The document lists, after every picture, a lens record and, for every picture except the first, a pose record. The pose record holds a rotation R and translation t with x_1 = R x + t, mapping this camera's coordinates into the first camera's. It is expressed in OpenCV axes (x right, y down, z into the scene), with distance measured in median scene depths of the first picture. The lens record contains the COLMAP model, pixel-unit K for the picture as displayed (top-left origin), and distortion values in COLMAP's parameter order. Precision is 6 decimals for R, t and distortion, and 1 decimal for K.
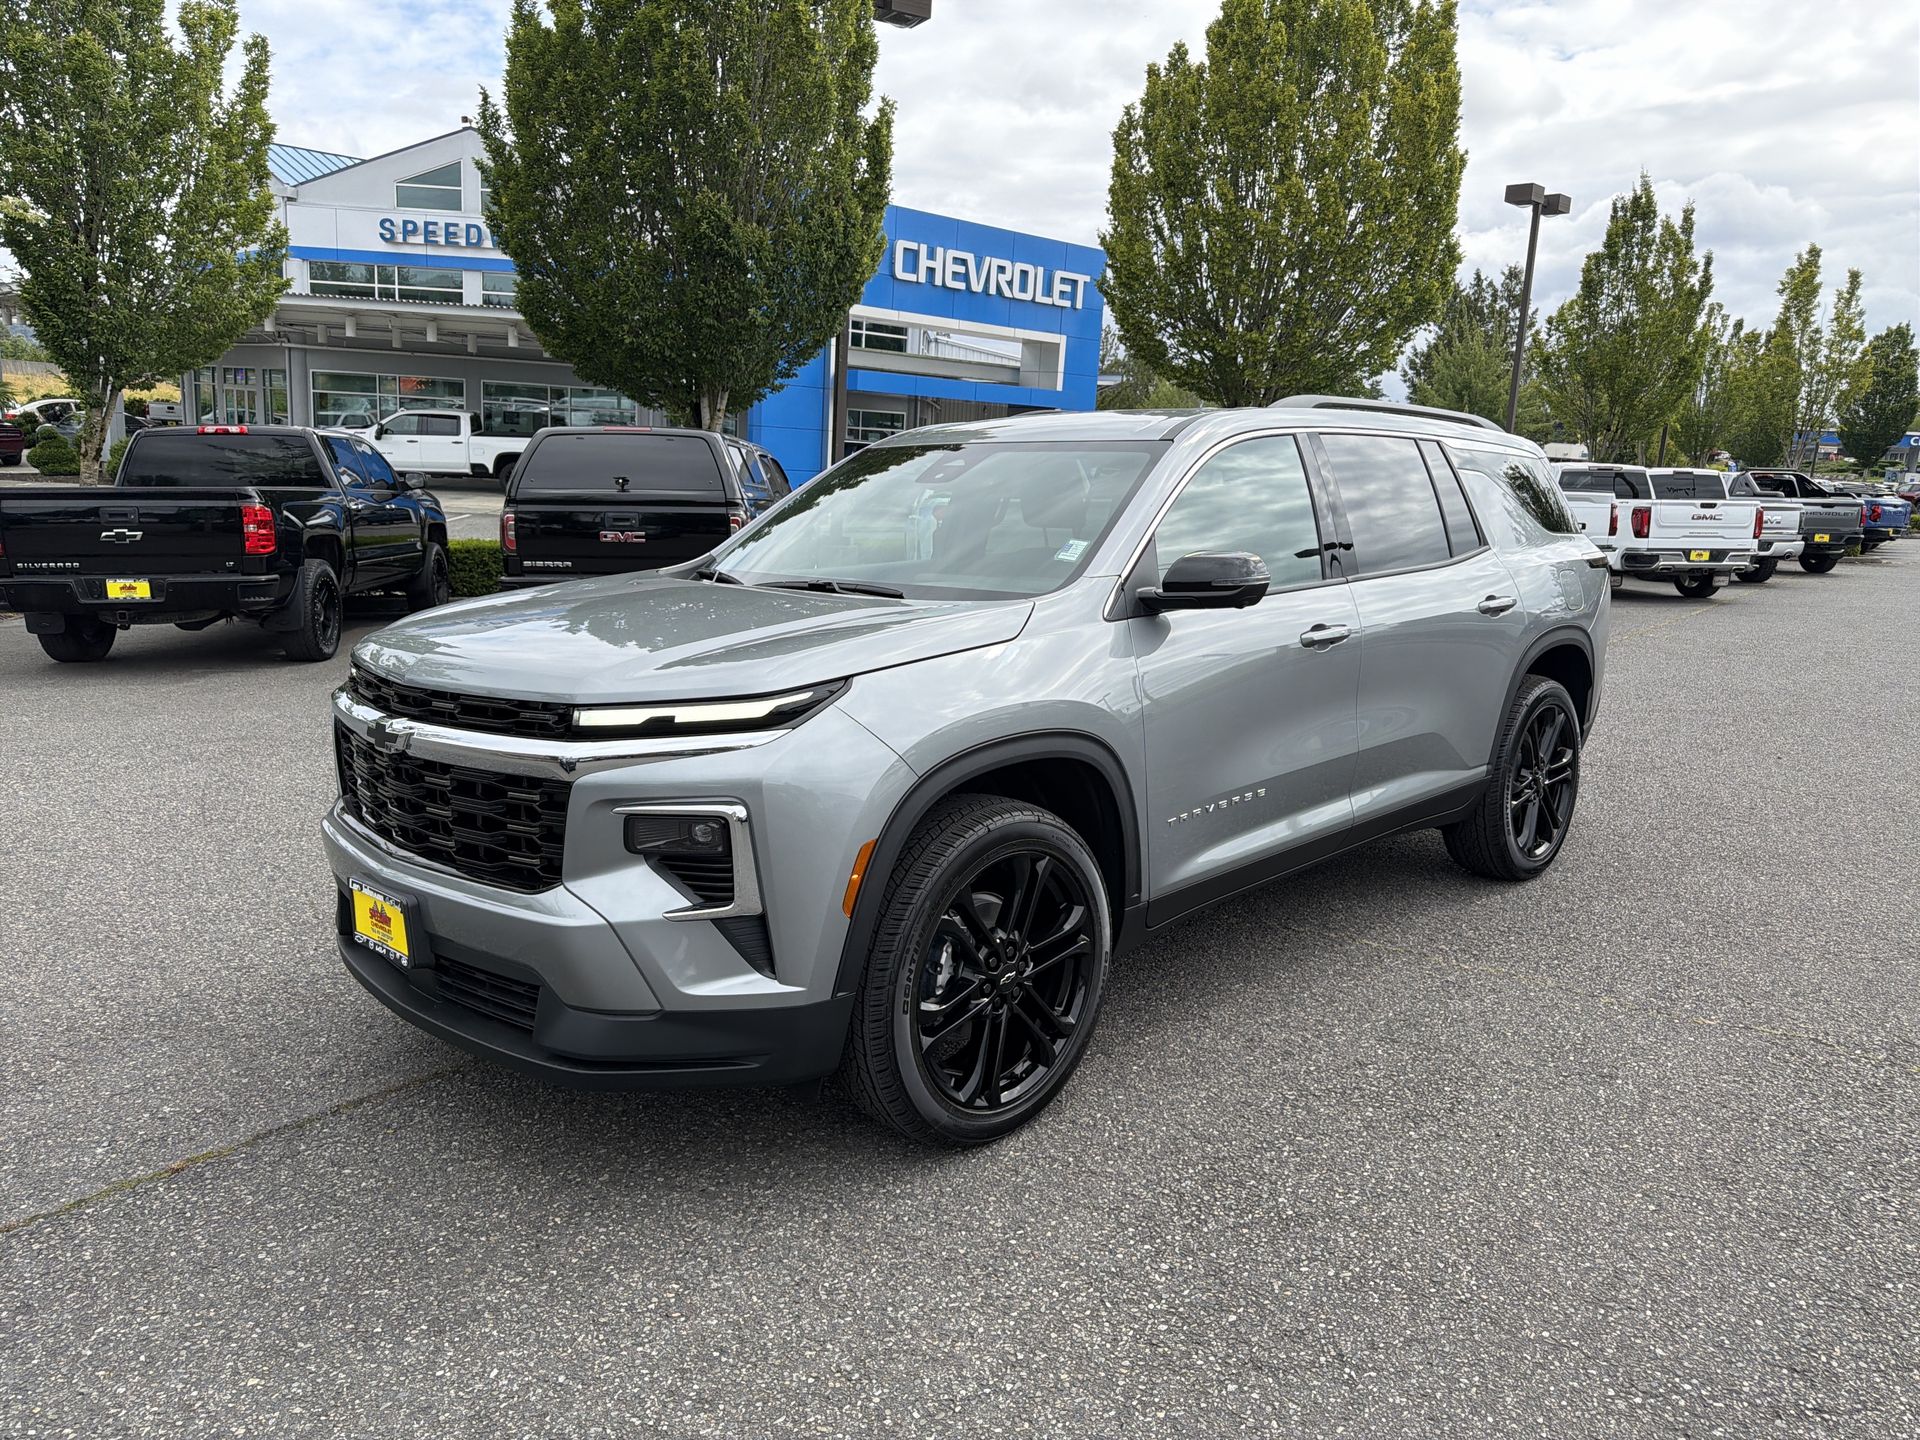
lens RADIAL K [[1433.0, 0, 970.2], [0, 1433.0, 713.8], [0, 0, 1]] dist [0.010697, -0.018885]
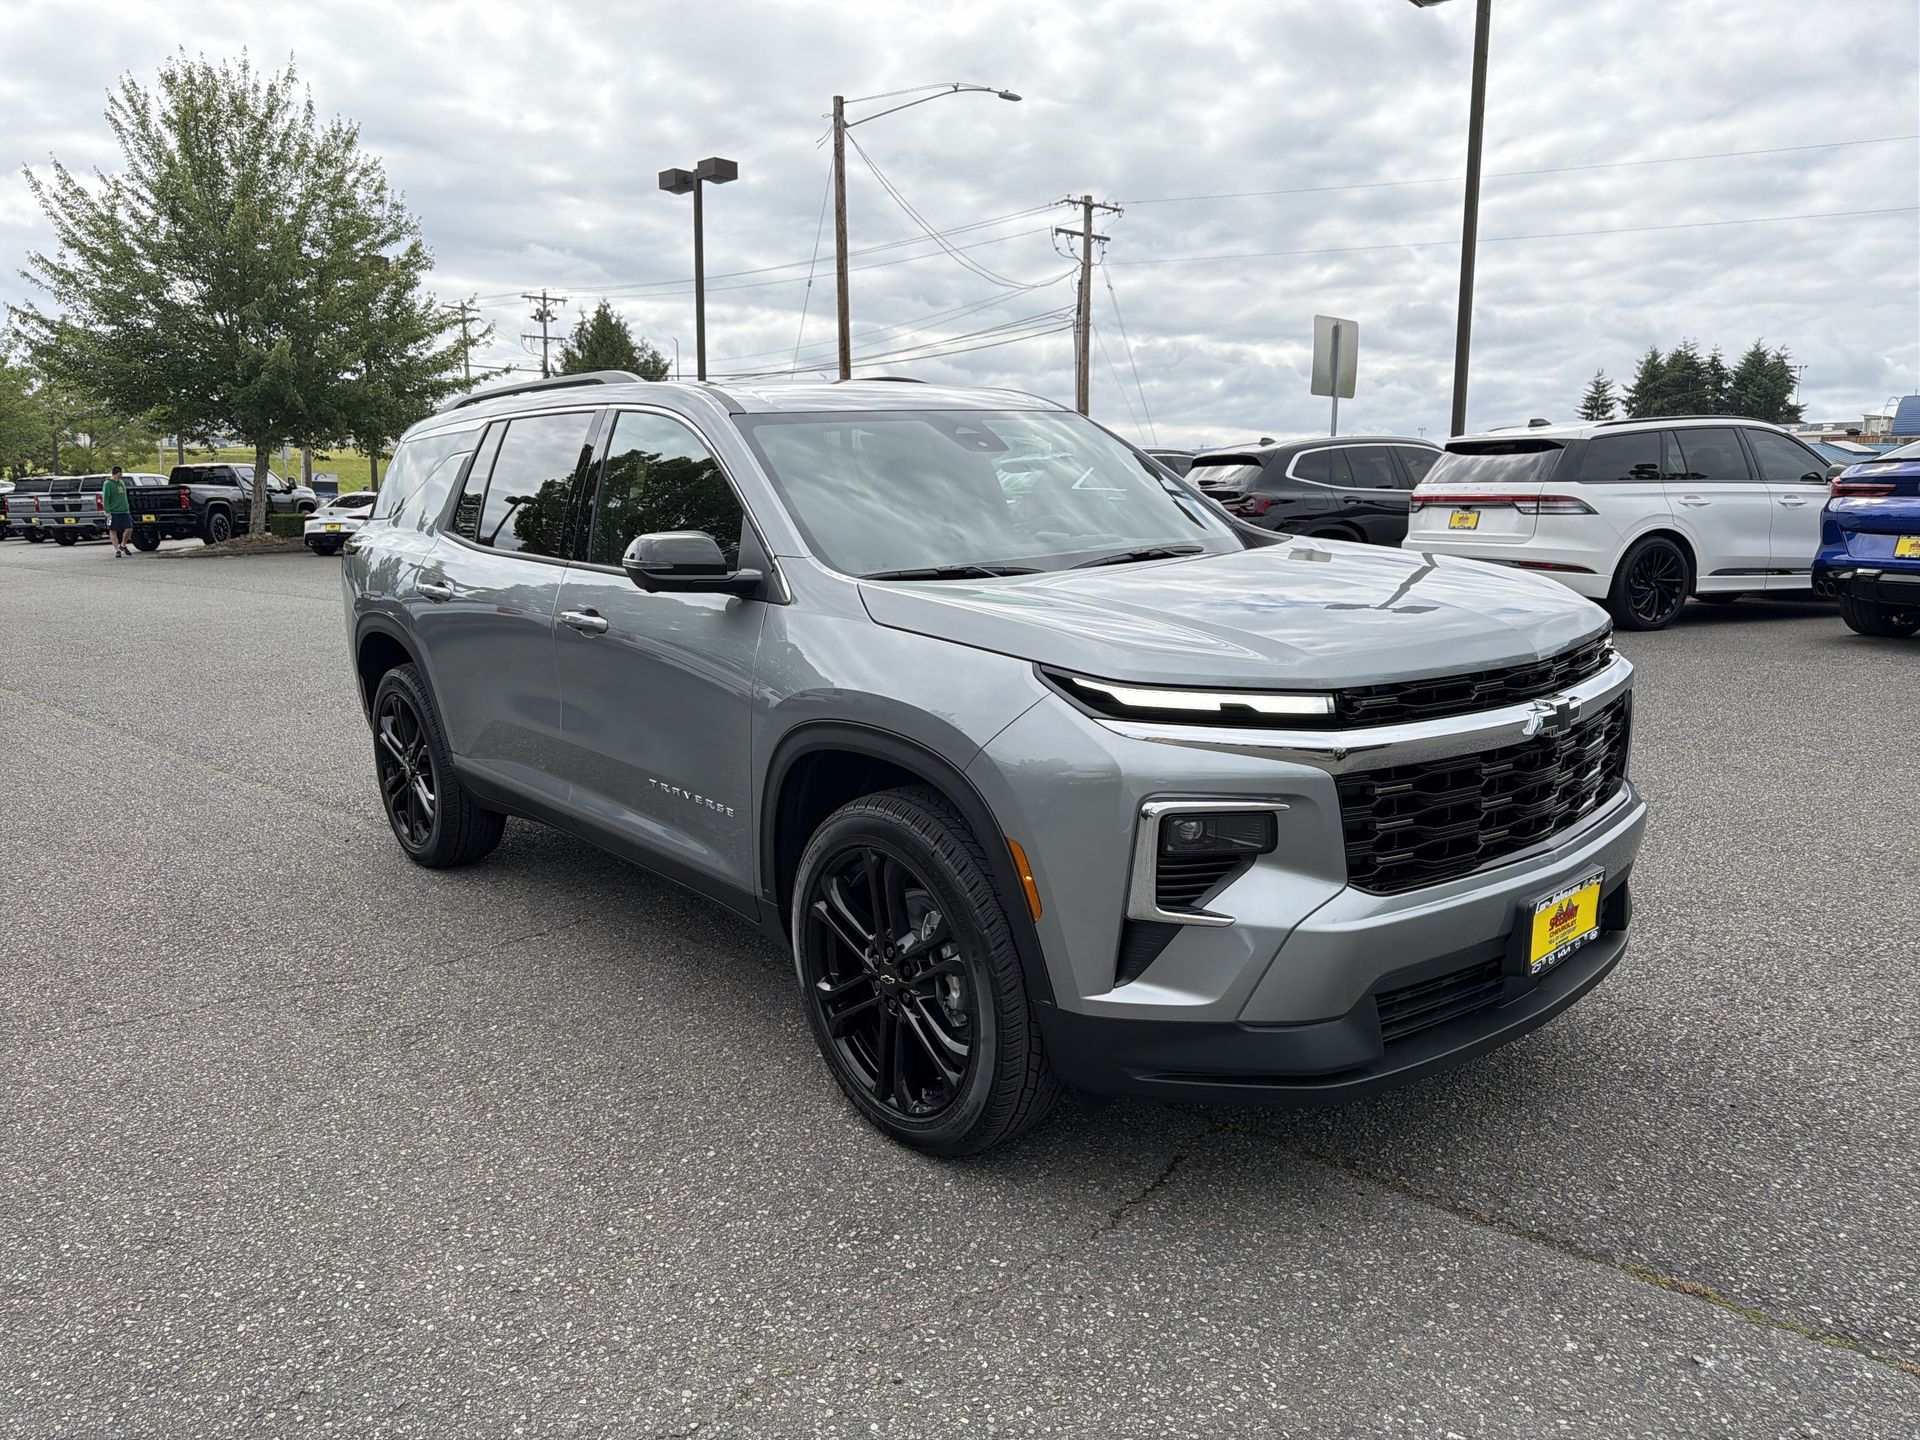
lens RADIAL K [[1433.0, 0, 970.2], [0, 1433.0, 713.8], [0, 0, 1]] dist [0.010697, -0.018885]
pose [[0.049217, -0.181703, 0.982121, -0.986145], [0.187568, 0.967499, 0.169598, -0.158177], [-0.981018, 0.175868, 0.081699, 0.963824]]
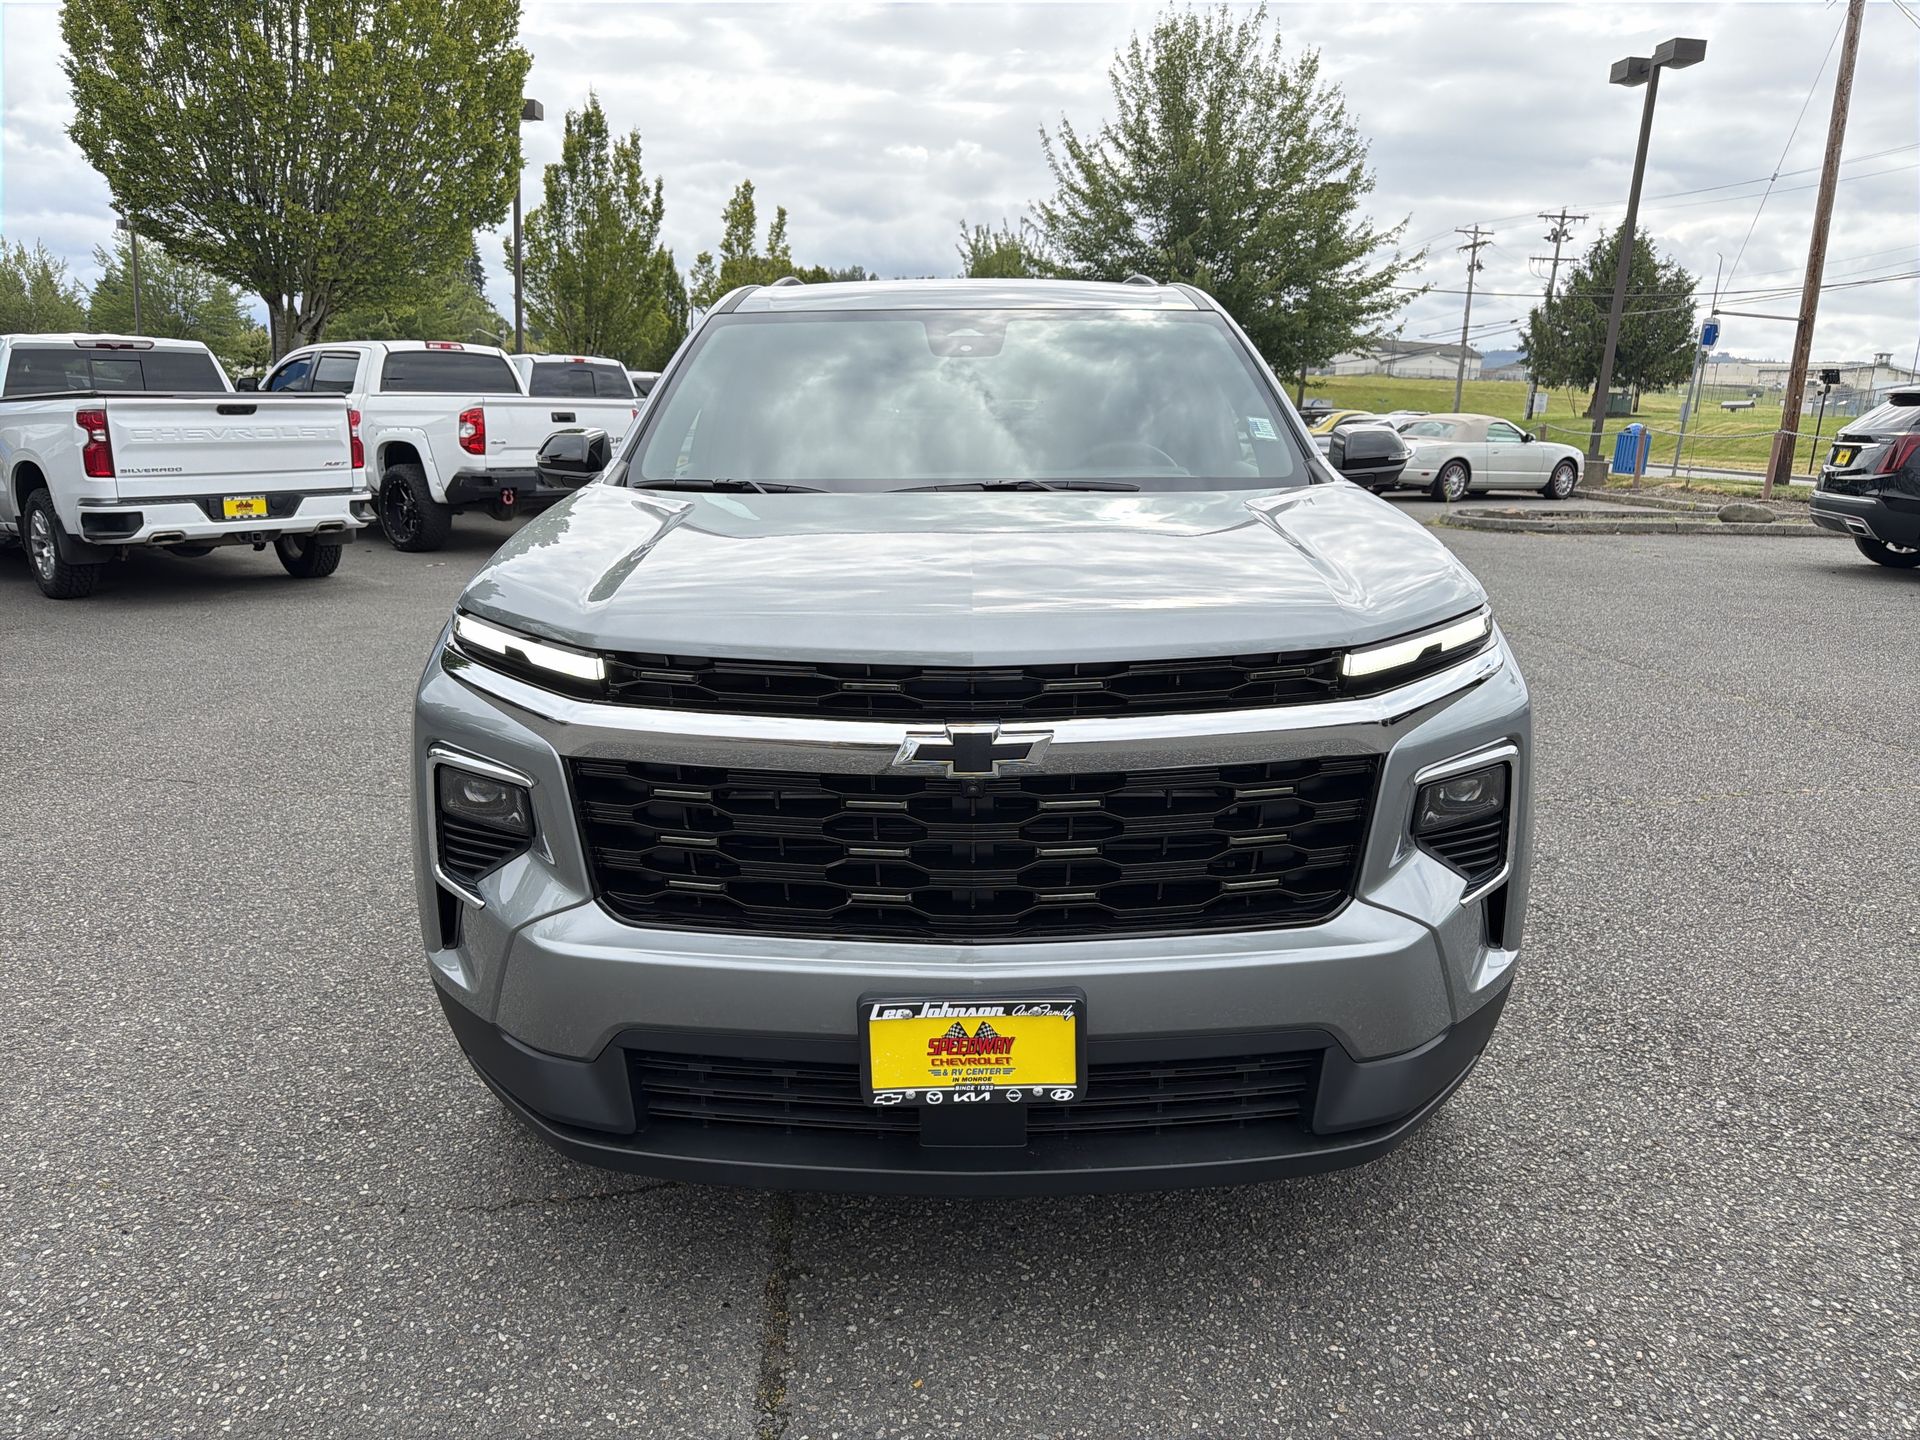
lens RADIAL K [[1389.5, 0, 913.5], [0, 1389.5, 716.1], [0, 0, 1]] dist [0.056514, -0.062433]
pose [[0.698575, -0.160317, 0.697346, -0.624182], [0.115716, 0.987061, 0.111001, -0.051313], [-0.706118, 0.003152, 0.708087, 0.448898]]
